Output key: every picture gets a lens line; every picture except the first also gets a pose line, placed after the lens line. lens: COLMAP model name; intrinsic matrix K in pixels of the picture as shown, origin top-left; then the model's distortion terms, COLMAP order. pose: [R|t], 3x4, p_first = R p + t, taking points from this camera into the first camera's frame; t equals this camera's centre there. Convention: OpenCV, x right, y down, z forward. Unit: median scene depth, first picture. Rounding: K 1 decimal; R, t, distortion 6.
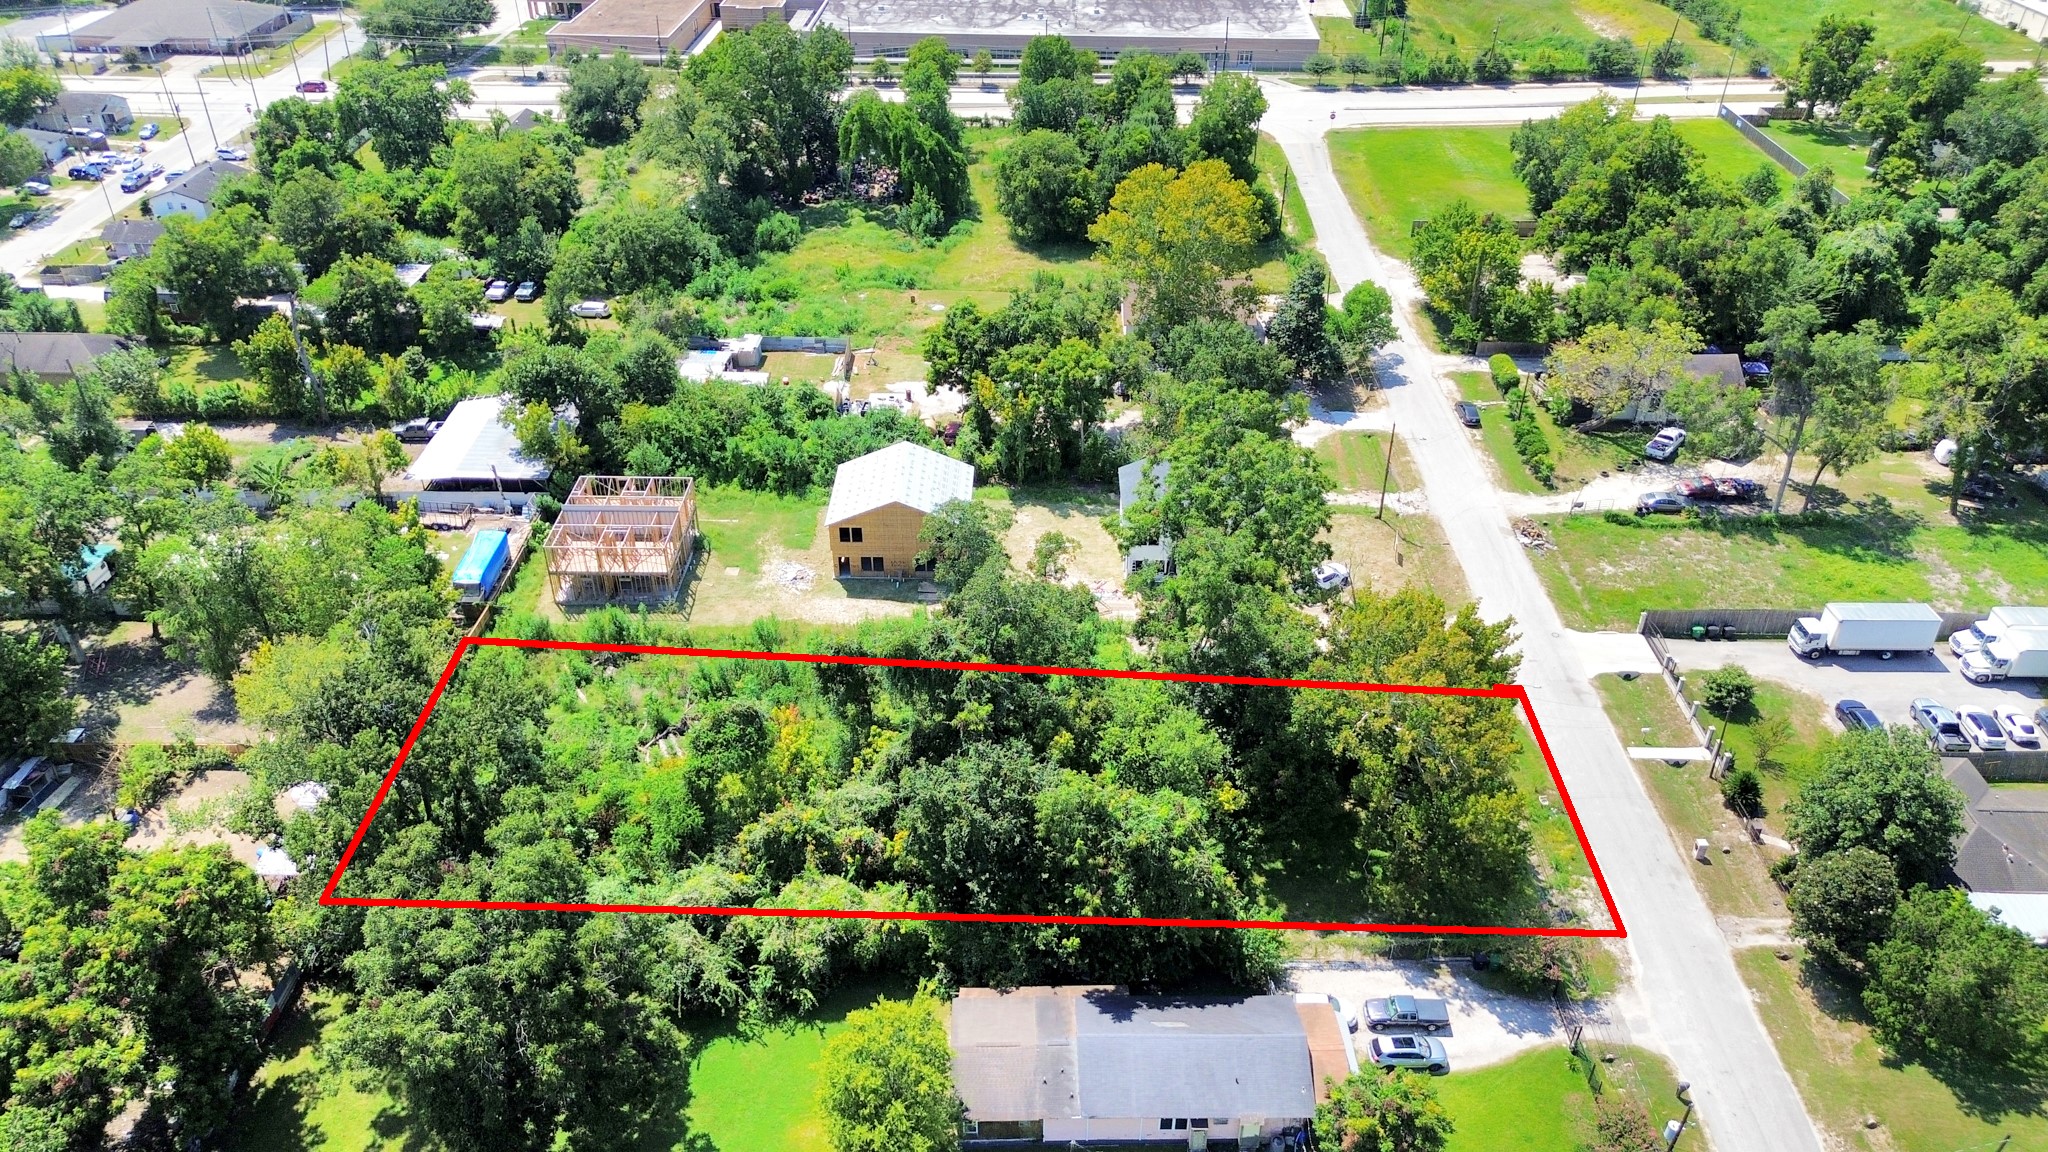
lens RADIAL K [[1458.6, 0, 1033.3], [0, 1458.6, 581.7], [0, 0, 1]] dist [0.059502, -0.049188]
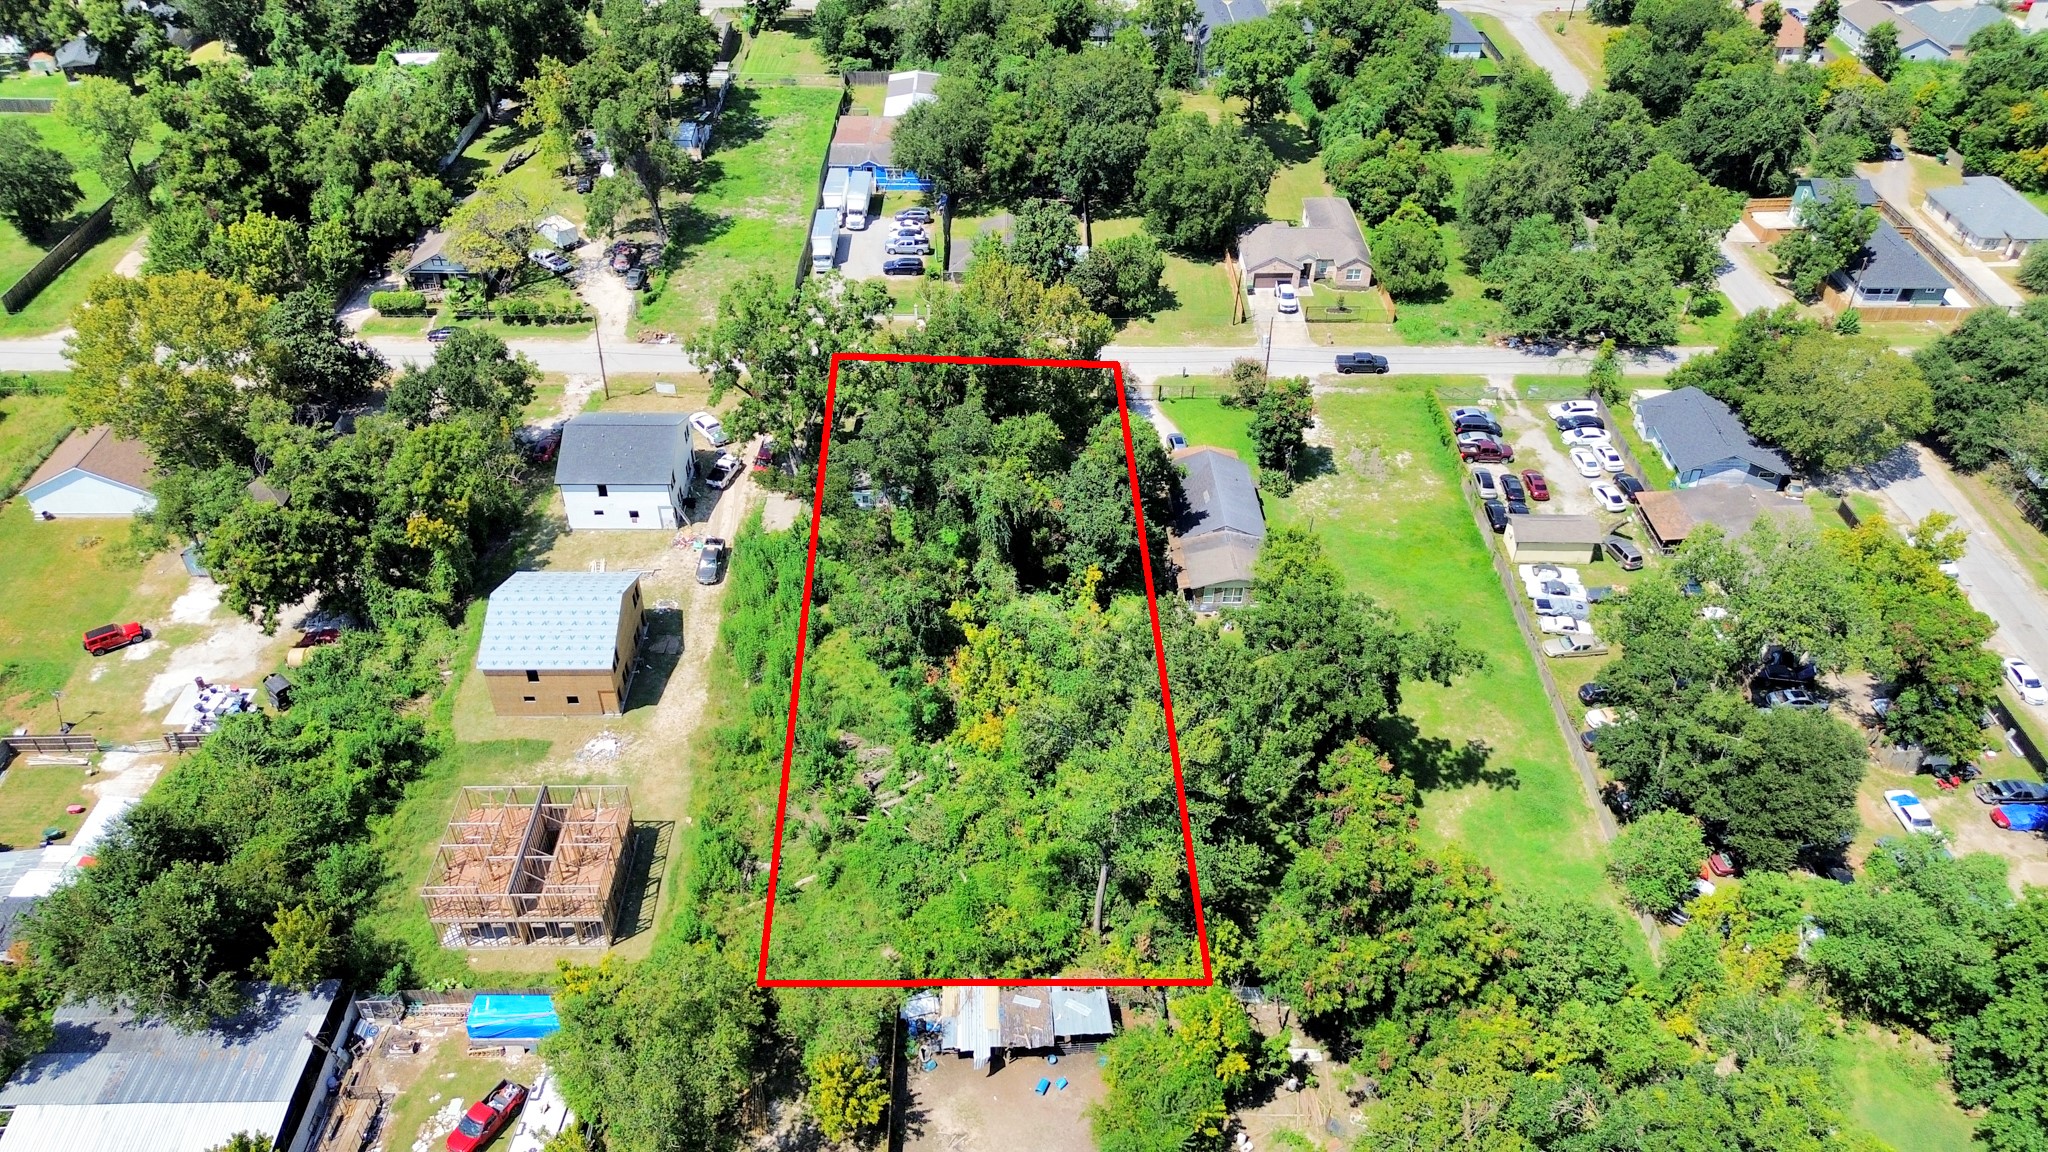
lens RADIAL K [[1468.4, 0, 1029.3], [0, 1468.4, 569.1], [0, 0, 1]] dist [0.055243, -0.044171]
pose [[-0.023470, -0.622289, 0.782436, -0.679790], [0.550905, 0.645047, 0.529545, -0.346119], [-0.834238, 0.443477, 0.327683, 0.354468]]
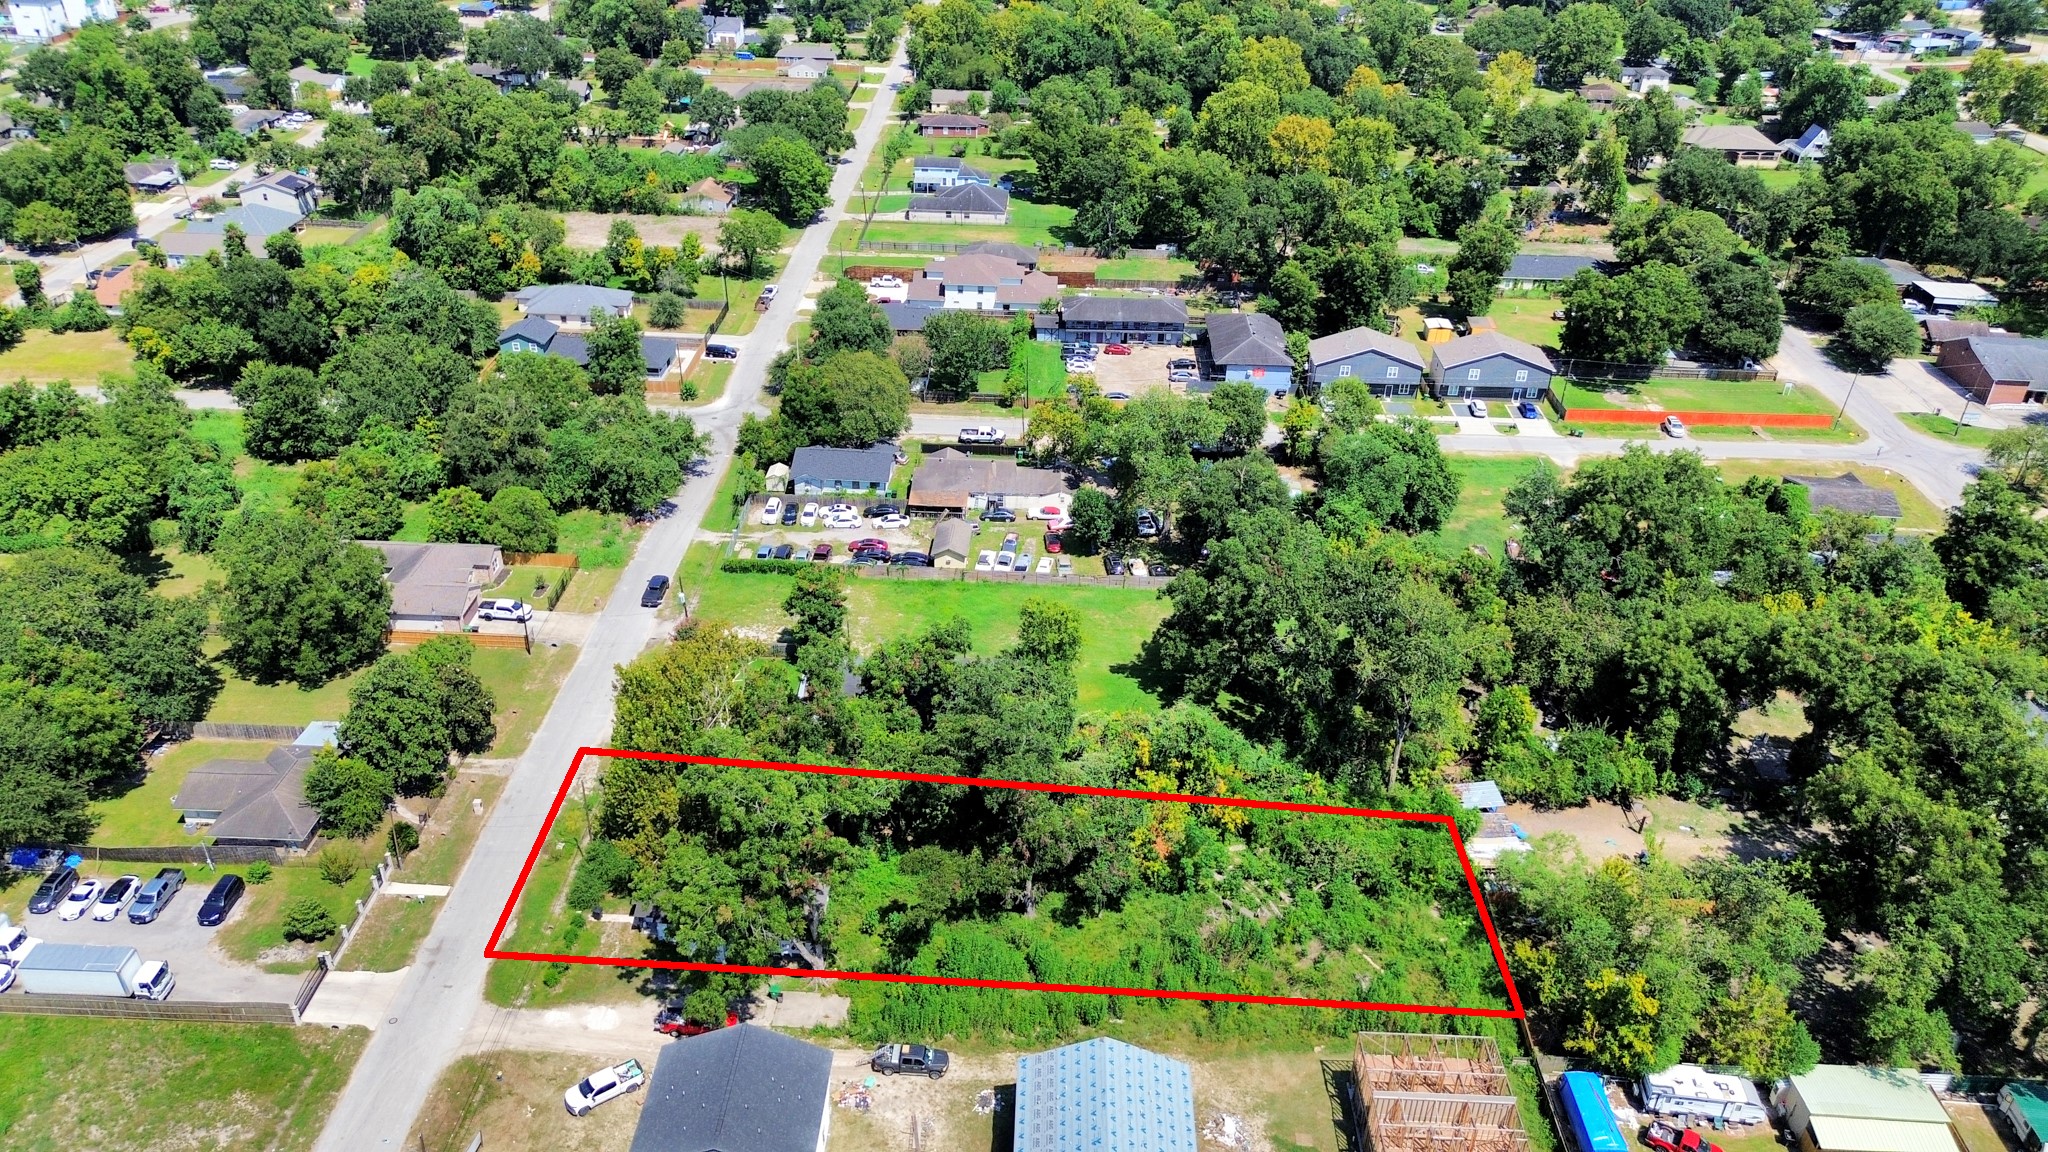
lens RADIAL K [[1462.4, 0, 1030.8], [0, 1462.4, 565.9], [0, 0, 1]] dist [0.083979, -0.076716]
pose [[-0.999413, -0.034262, 0.000684, -0.034821], [-0.014409, 0.438238, 0.898744, -0.750450], [-0.031092, 0.898206, -0.438474, 0.899447]]
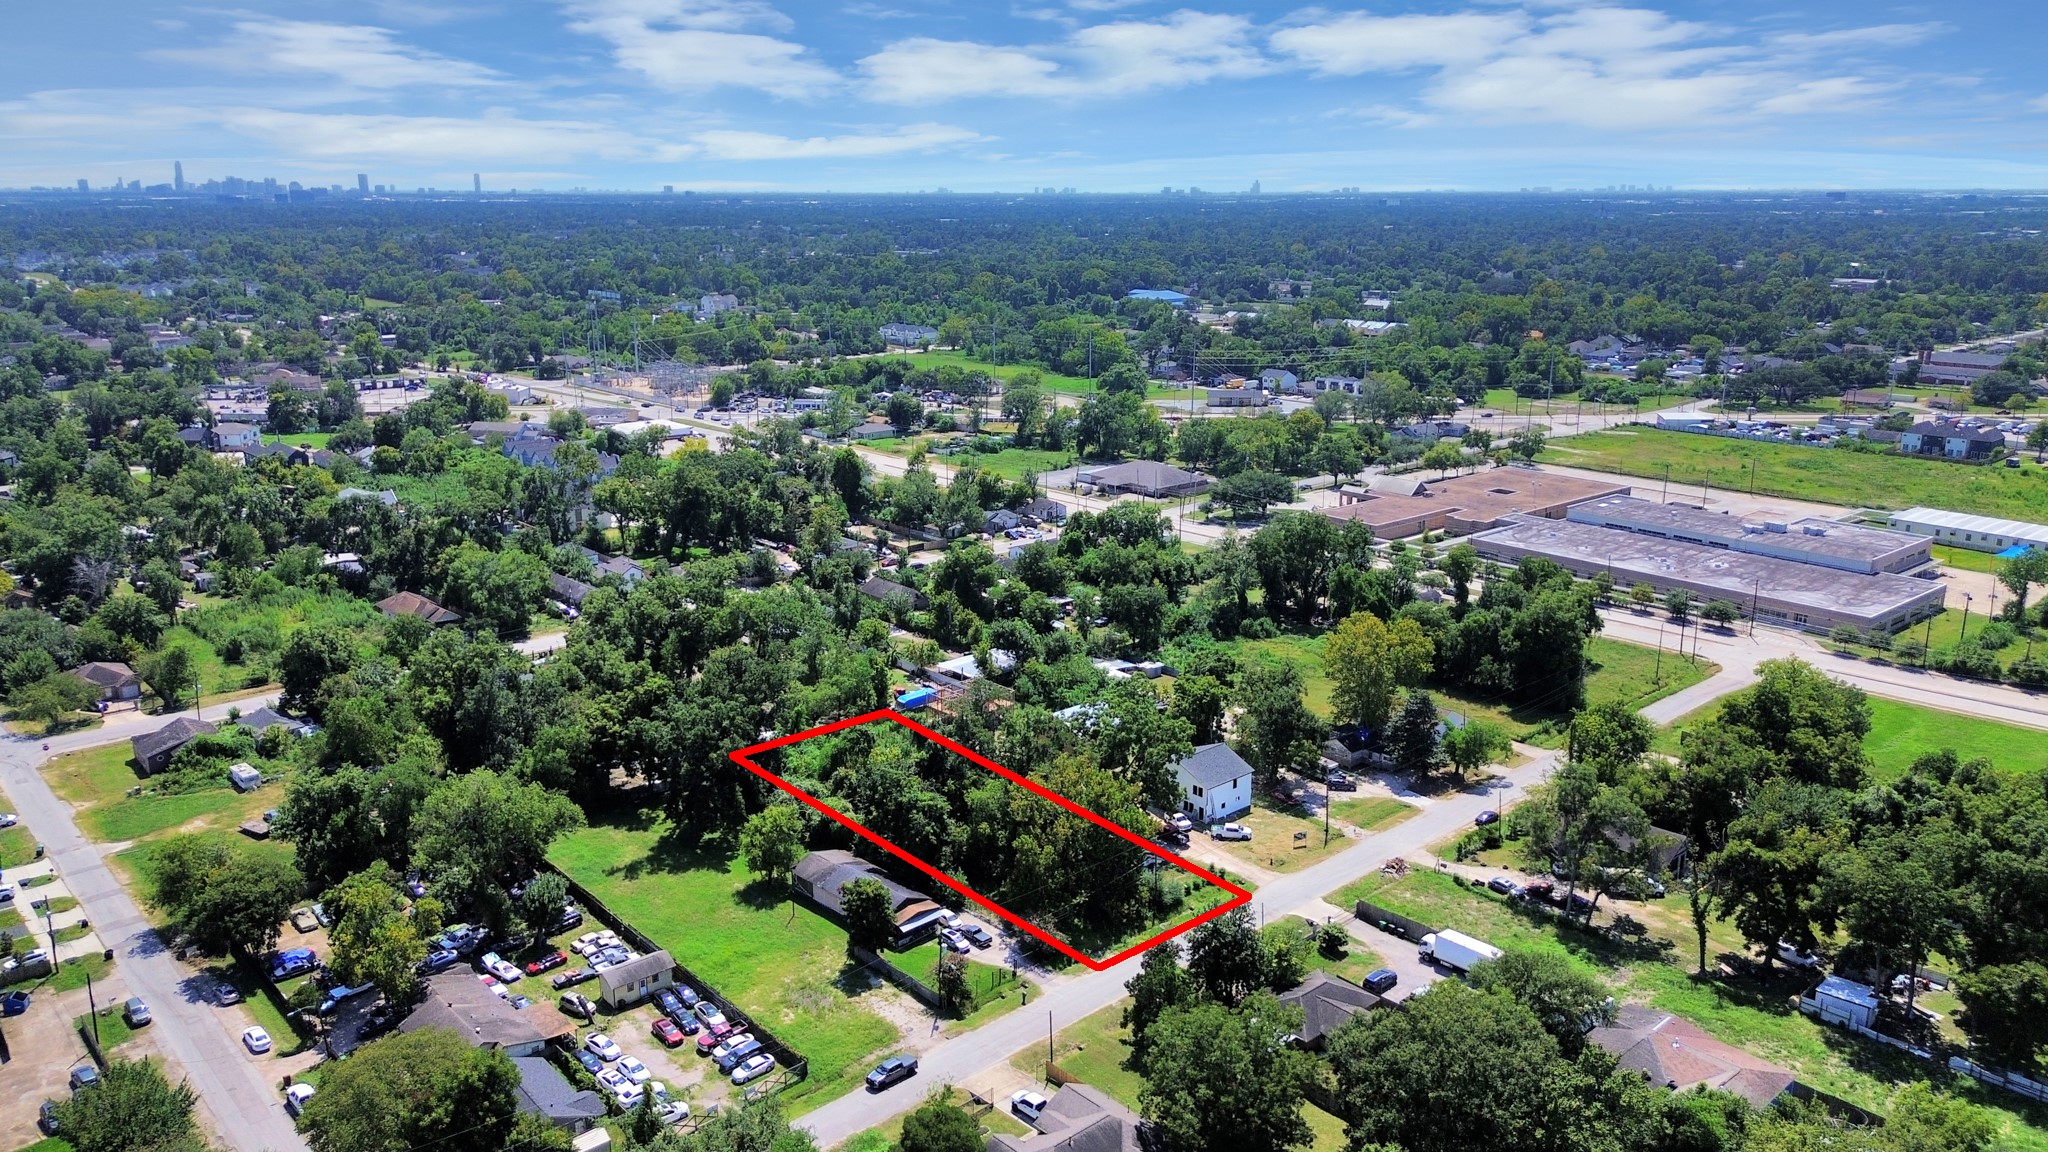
lens RADIAL K [[1497.4, 0, 1024.0], [0, 1497.4, 576.0], [0, 0, 1]] dist [0.119400, -0.168222]
pose [[0.679024, 0.181096, -0.711429, 0.974425], [-0.407644, 0.898971, -0.160240, 0.087562], [0.610535, 0.398816, 0.684246, -0.339646]]
